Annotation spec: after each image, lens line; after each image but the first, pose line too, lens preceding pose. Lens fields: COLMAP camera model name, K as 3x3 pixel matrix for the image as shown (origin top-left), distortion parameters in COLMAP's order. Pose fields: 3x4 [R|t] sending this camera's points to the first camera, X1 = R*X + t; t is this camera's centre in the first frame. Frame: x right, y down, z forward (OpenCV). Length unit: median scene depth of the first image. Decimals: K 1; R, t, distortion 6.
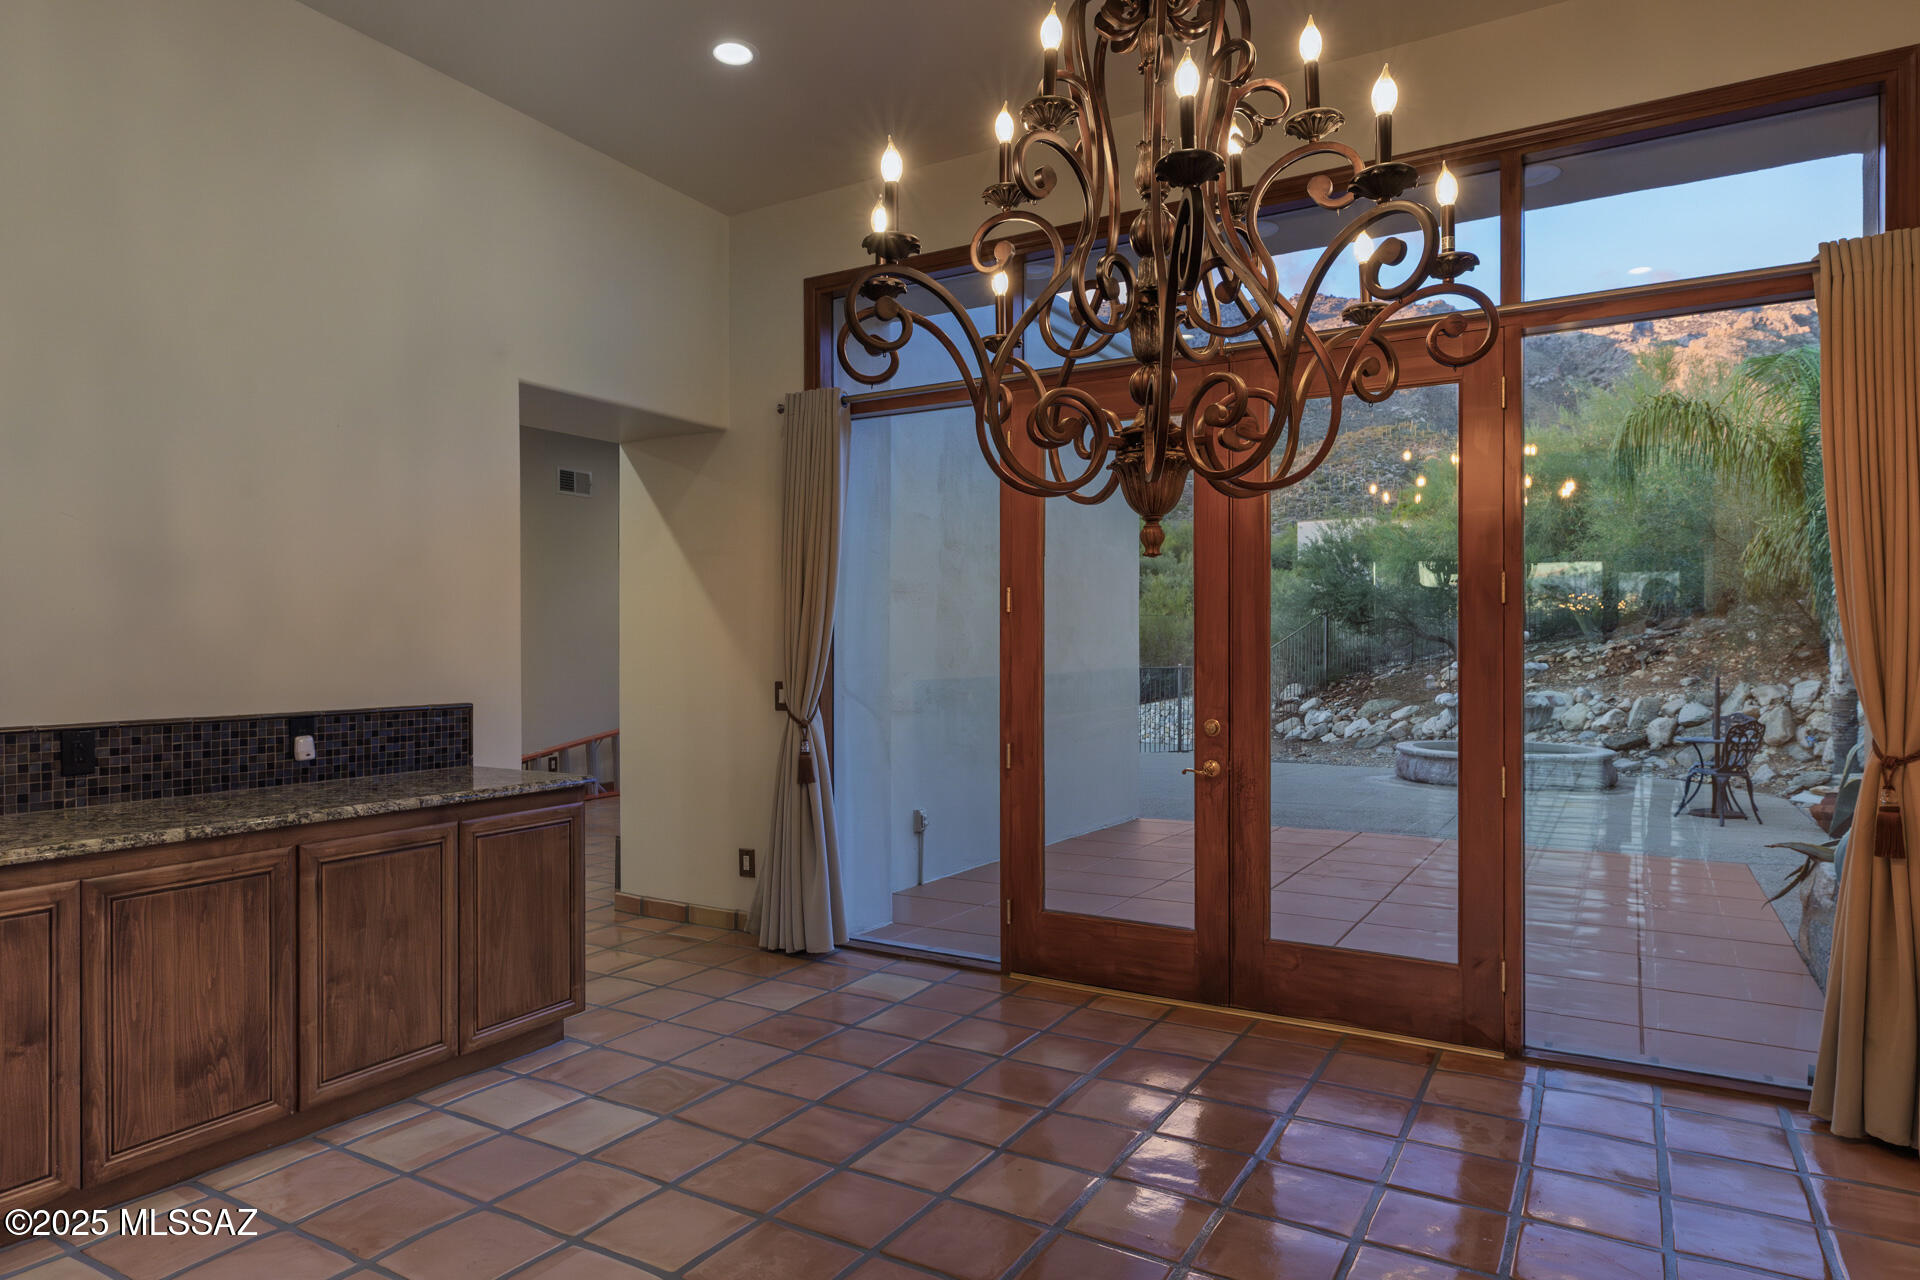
lens RADIAL K [[1134.4, 0, 959.1], [0, 1134.4, 653.2], [0, 0, 1]] dist [0.006340, 0.000604]
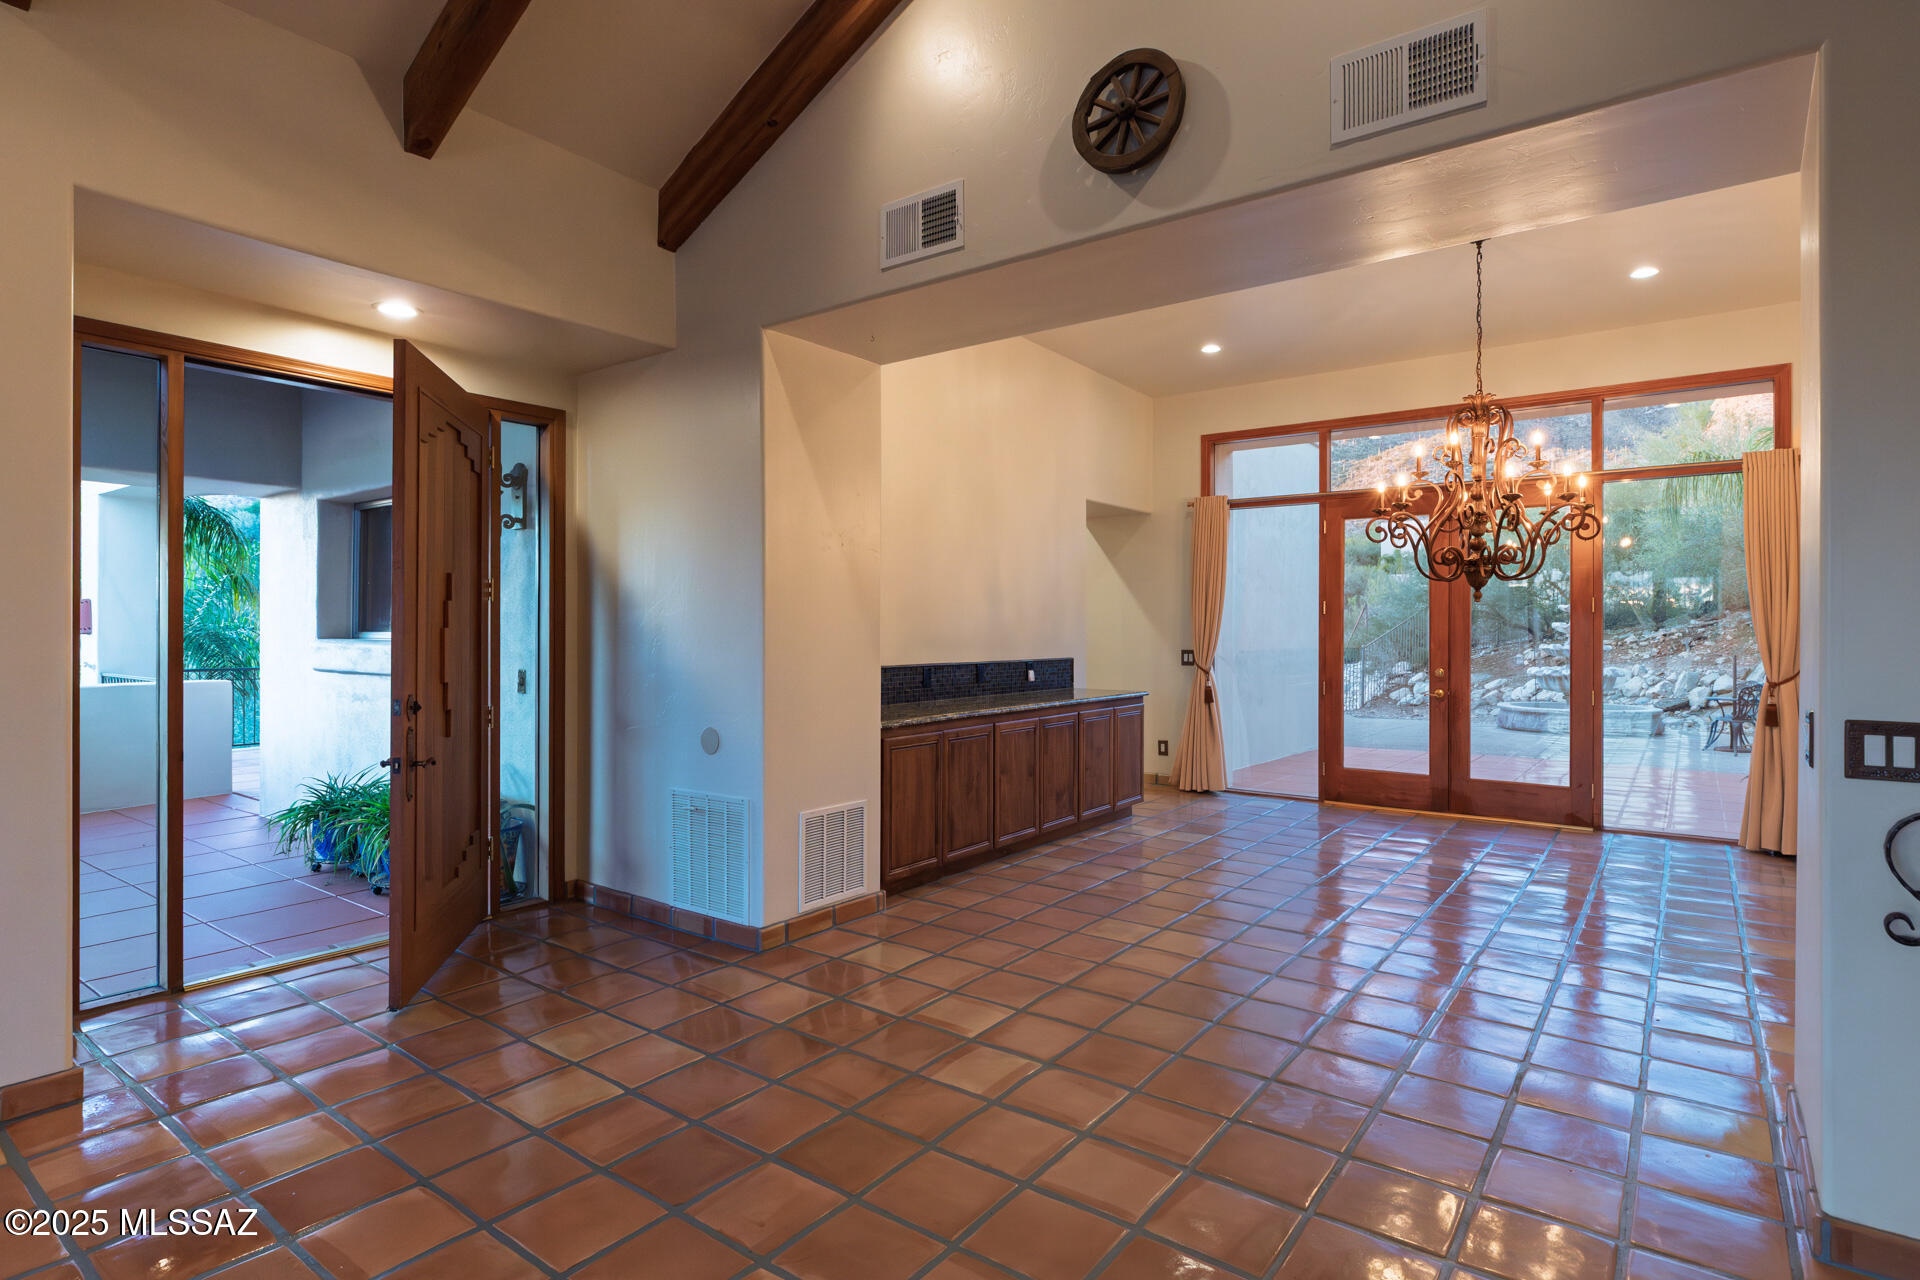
lens RADIAL K [[1049.9, 0, 959.4], [0, 1049.9, 630.9], [0, 0, 1]] dist [-0.001367, -0.000276]
pose [[0.997077, 0.004952, -0.076248, -0.396703], [-0.005364, 0.999972, -0.005203, 0.005125], [0.076220, 0.005596, 0.997075, -0.749684]]
